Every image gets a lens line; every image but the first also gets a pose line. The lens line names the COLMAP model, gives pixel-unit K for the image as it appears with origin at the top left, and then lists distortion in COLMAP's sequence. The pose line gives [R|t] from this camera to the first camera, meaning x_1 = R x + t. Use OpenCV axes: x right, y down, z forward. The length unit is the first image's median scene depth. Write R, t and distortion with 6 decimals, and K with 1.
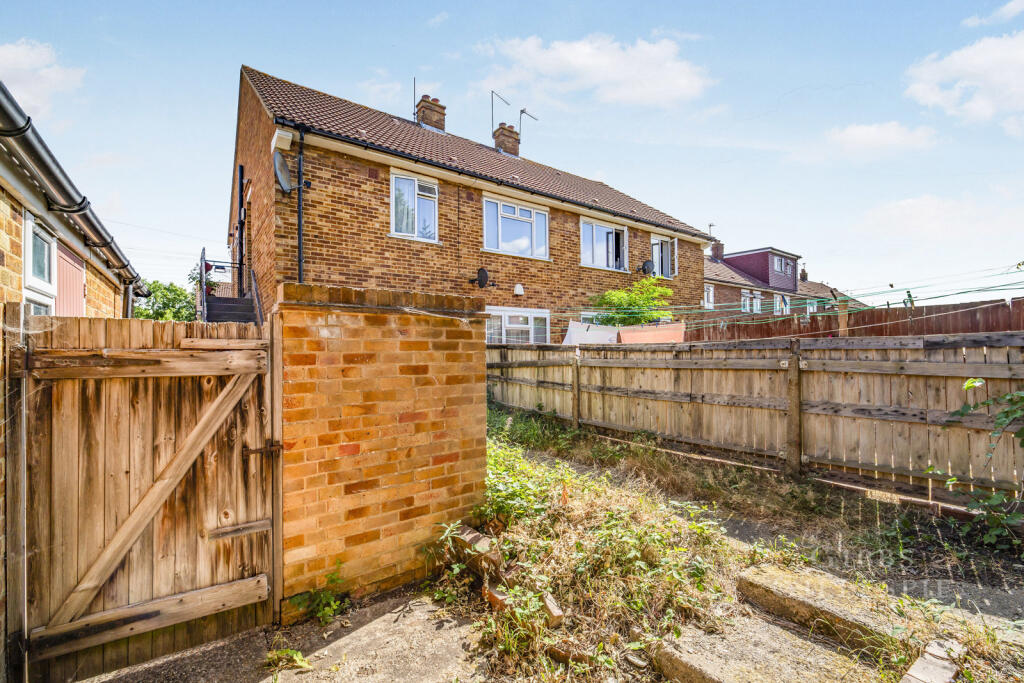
lens RADIAL K [[422.8, 0, 512.2], [0, 422.8, 342.2], [0, 0, 1]] dist [-0.000597, 0.000142]
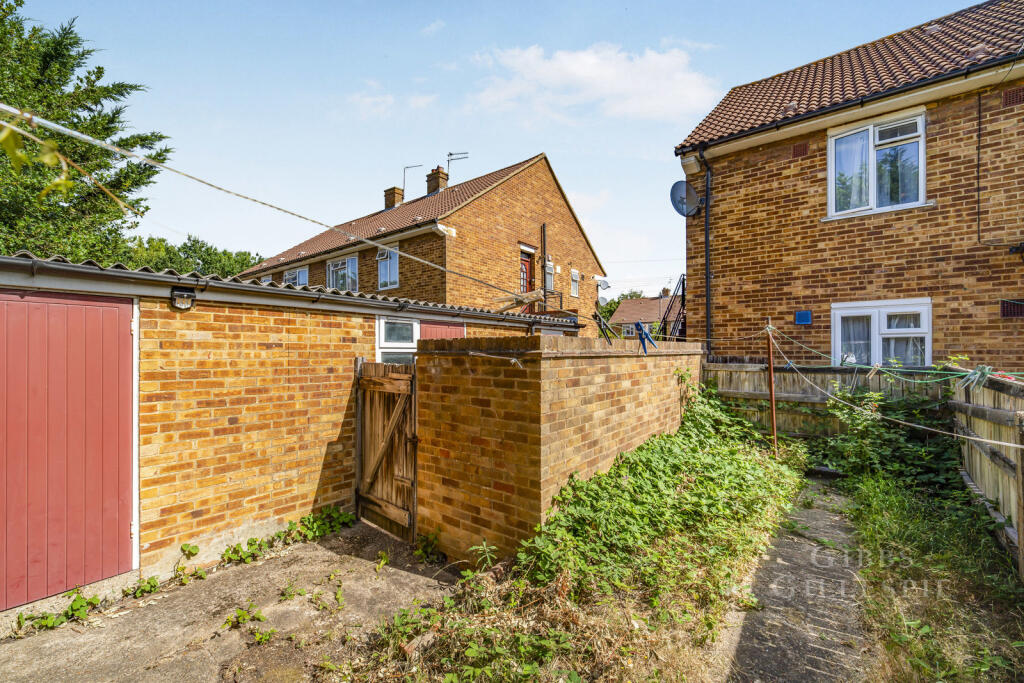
lens RADIAL K [[422.8, 0, 511.6], [0, 422.8, 347.0], [0, 0, 1]] dist [-0.000597, 0.000142]
pose [[0.271347, -0.005315, -0.962467, 0.326419], [0.014038, 0.999900, -0.001563, -0.030557], [0.962379, -0.013087, 0.271395, 0.263817]]
